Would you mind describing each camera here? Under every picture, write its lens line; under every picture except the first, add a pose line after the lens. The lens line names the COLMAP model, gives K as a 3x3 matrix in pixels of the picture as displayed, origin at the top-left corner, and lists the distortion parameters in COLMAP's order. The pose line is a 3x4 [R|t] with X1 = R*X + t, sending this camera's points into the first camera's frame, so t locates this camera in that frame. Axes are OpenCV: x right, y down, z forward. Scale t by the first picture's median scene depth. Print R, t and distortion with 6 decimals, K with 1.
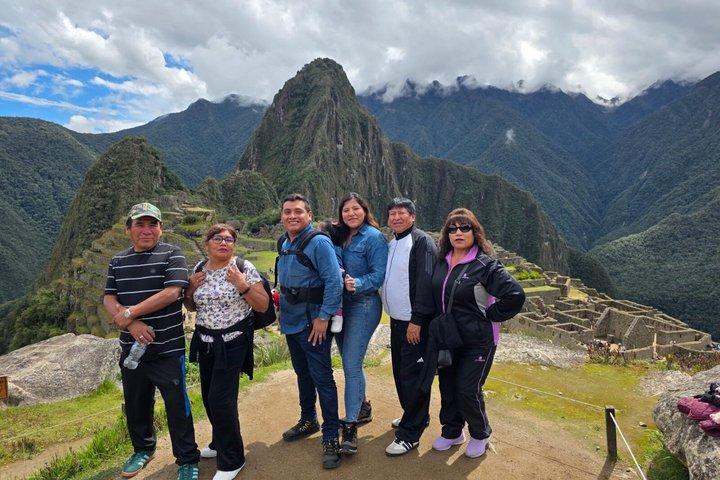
lens RADIAL K [[465.2, 0, 359.7], [0, 465.2, 241.6], [0, 0, 1]] dist [0.035146, -0.005777]
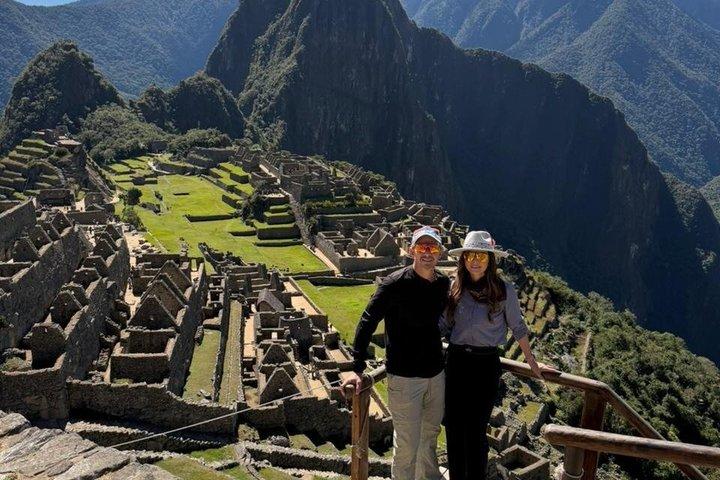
lens RADIAL K [[639.1, 0, 361.0], [0, 639.1, 245.5], [0, 0, 1]] dist [0.069922, -0.111124]
pose [[0.996937, 0.028132, -0.072968, 0.083042], [-0.018071, 0.990675, 0.135044, -0.006334], [0.076086, -0.133312, 0.988149, -0.100087]]
